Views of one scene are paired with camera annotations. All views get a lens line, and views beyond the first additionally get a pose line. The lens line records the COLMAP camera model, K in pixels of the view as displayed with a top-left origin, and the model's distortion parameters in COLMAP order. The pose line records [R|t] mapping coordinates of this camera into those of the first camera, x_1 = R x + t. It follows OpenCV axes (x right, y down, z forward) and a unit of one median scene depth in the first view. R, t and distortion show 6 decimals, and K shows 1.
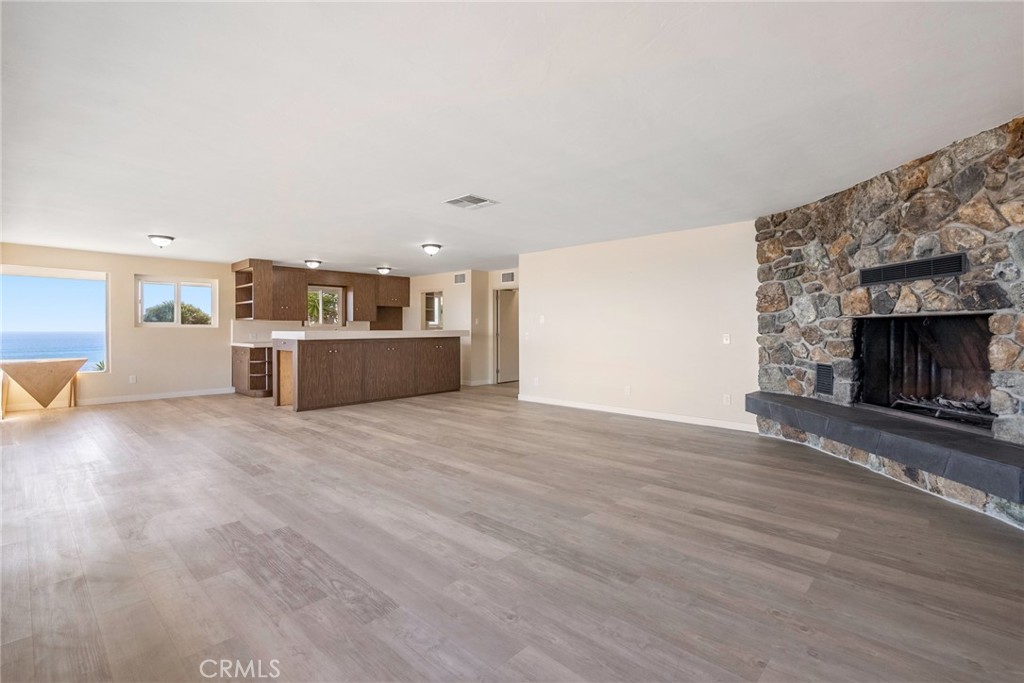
lens RADIAL K [[469.0, 0, 512.2], [0, 469.0, 331.2], [0, 0, 1]] dist [0.001161, 0.000112]
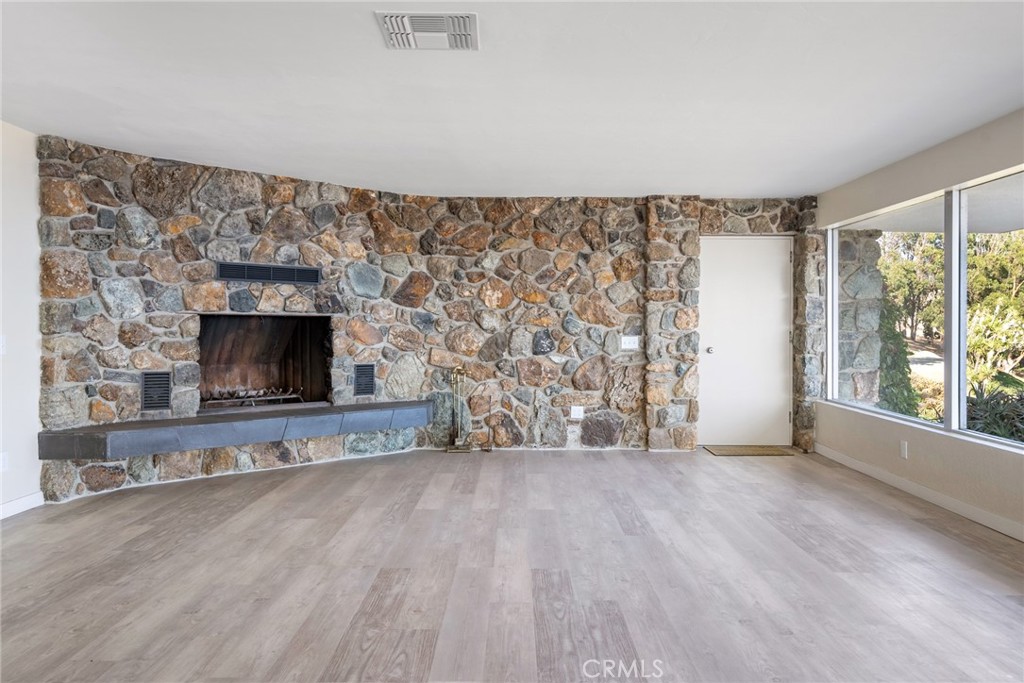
lens RADIAL K [[766.3, 0, 512.3], [0, 766.3, 344.4], [0, 0, 1]] dist [-0.002065, -0.000195]
pose [[-0.681624, -0.011978, 0.731605, -0.794442], [0.002236, 0.999827, 0.018453, 0.003777], [-0.731699, 0.014214, -0.681479, 1.720480]]
